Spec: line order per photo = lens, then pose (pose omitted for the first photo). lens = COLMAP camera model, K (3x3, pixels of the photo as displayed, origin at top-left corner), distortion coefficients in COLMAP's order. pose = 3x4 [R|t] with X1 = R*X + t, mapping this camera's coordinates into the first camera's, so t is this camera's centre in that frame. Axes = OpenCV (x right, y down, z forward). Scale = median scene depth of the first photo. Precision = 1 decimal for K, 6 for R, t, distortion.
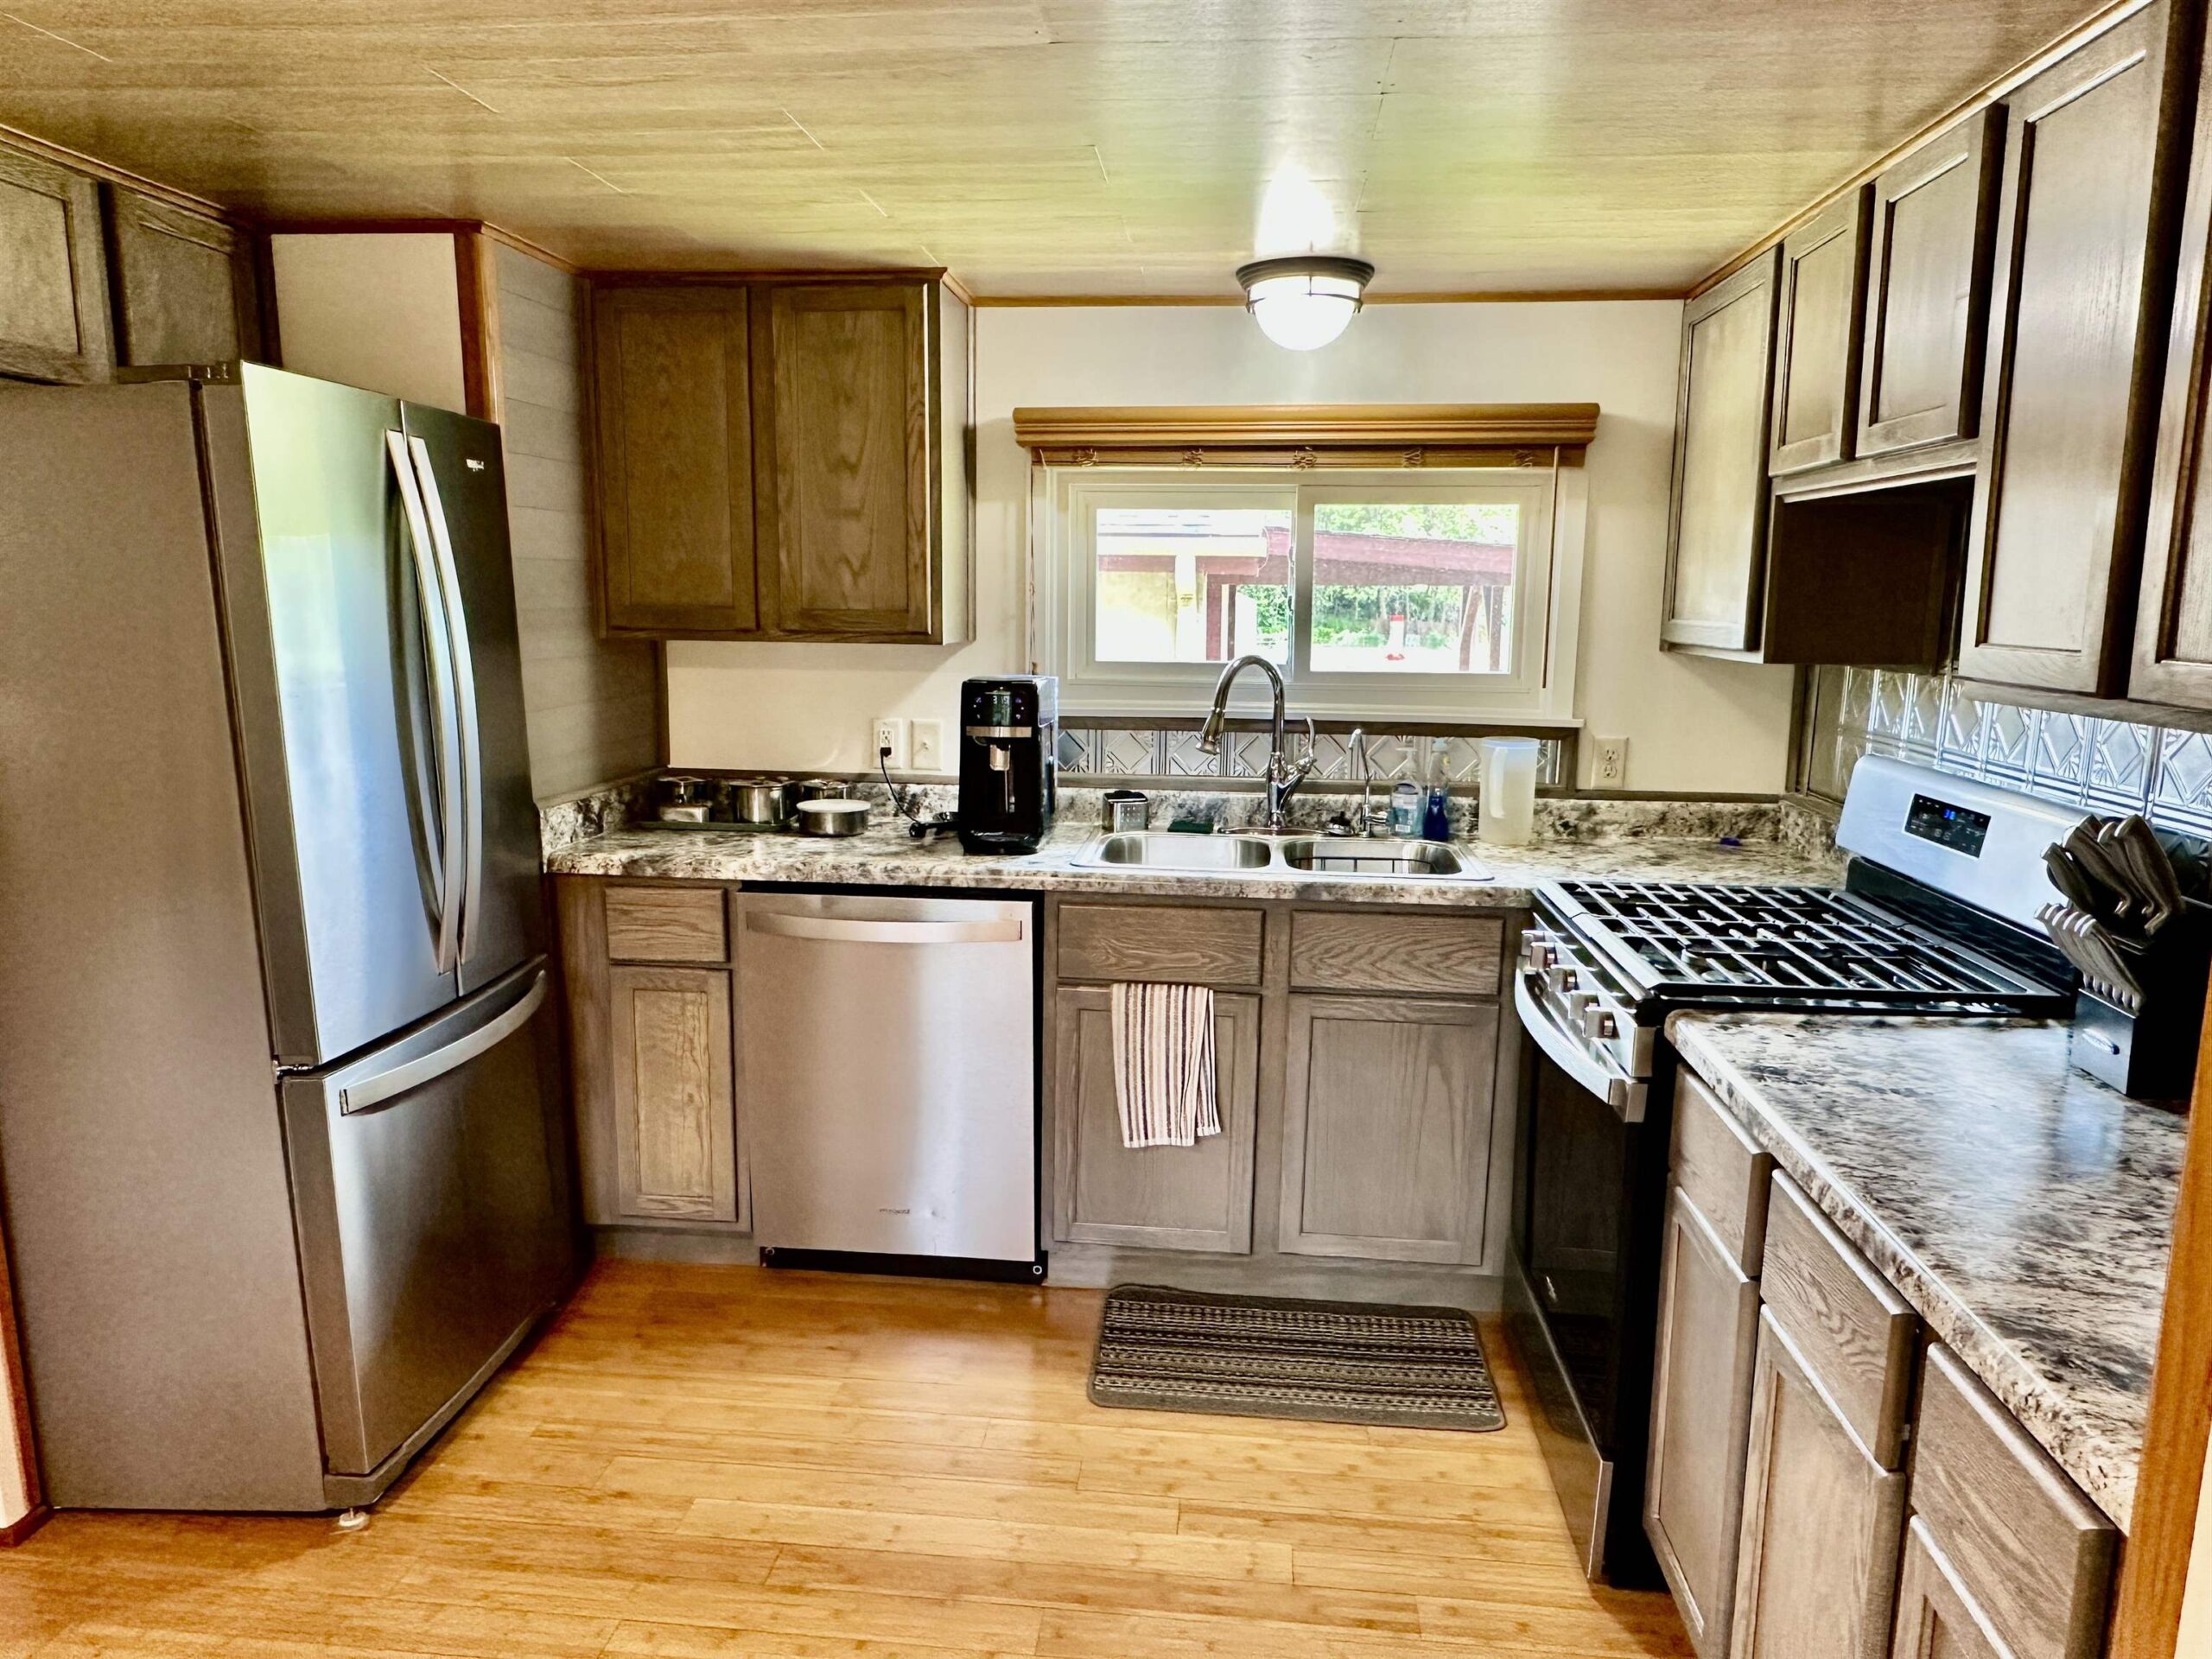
lens RADIAL K [[1462.6, 0, 1100.9], [0, 1462.6, 810.9], [0, 0, 1]] dist [-0.005599, 0.003952]
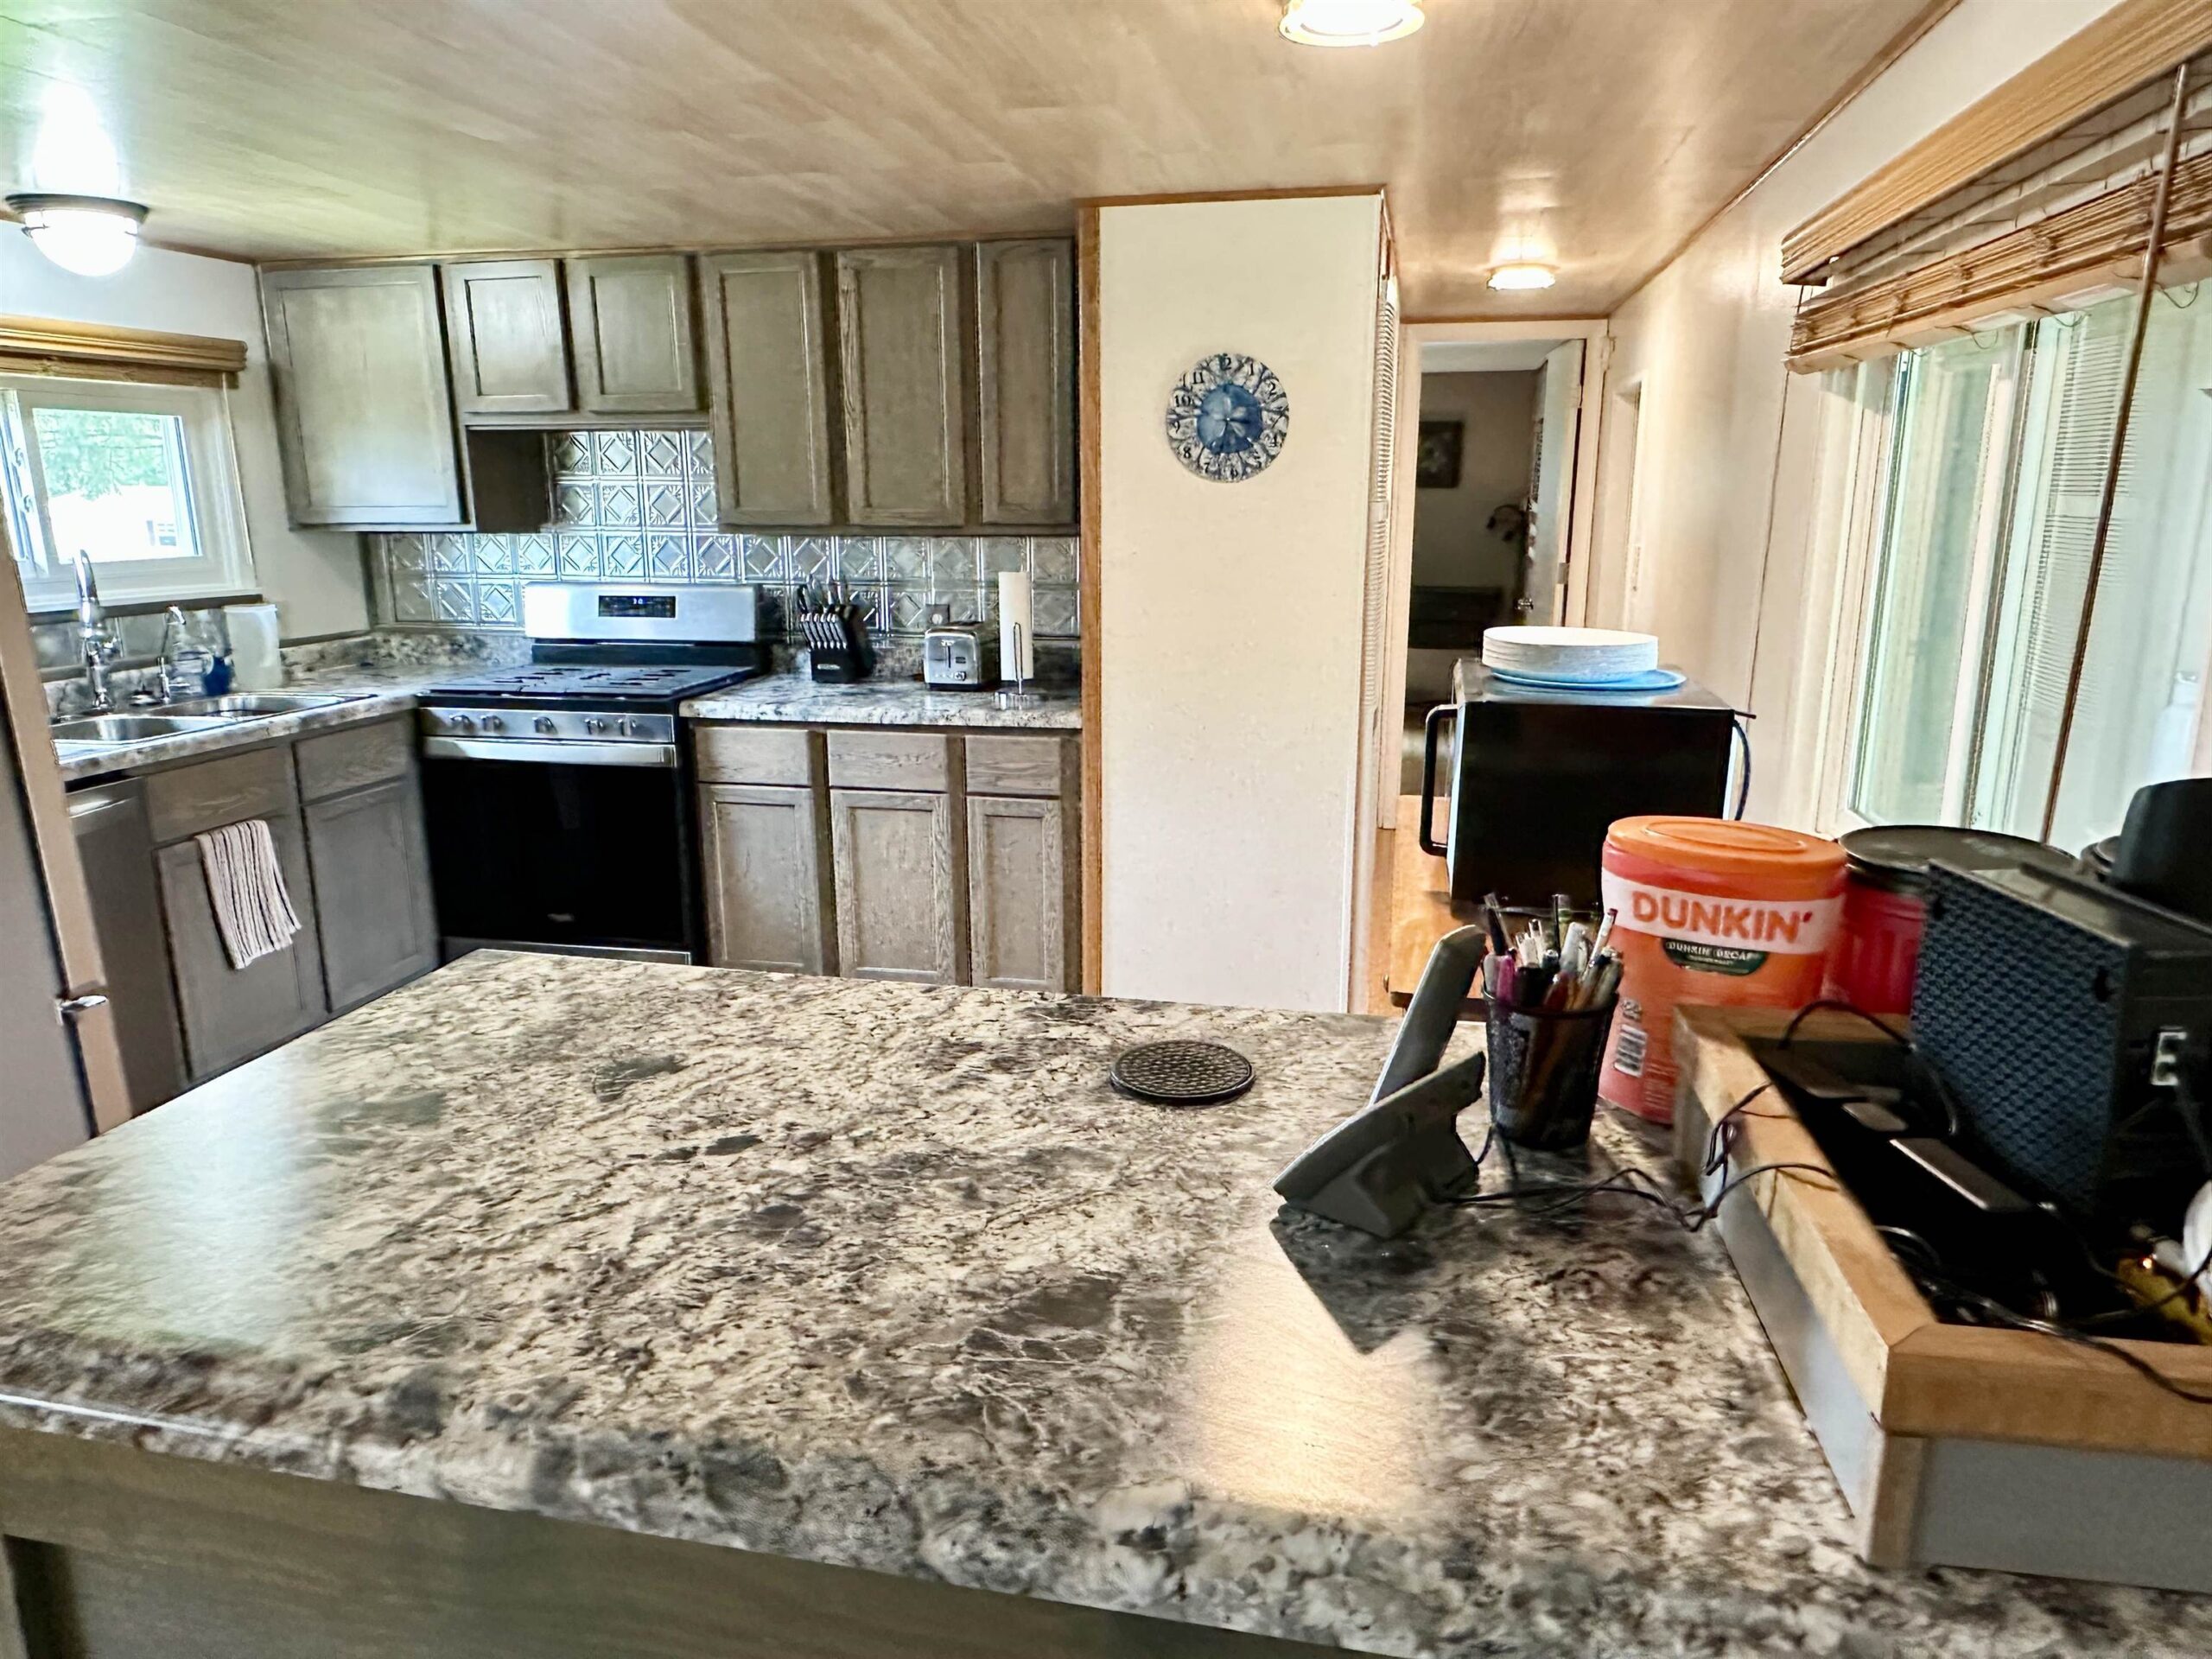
lens RADIAL K [[1462.6, 0, 1099.0], [0, 1462.6, 843.3], [0, 0, 1]] dist [-0.005599, 0.003952]
pose [[0.103976, -0.244879, 0.963962, -1.012655], [0.160355, 0.960663, 0.226744, -0.022683], [-0.981568, 0.131001, 0.139154, 0.138383]]
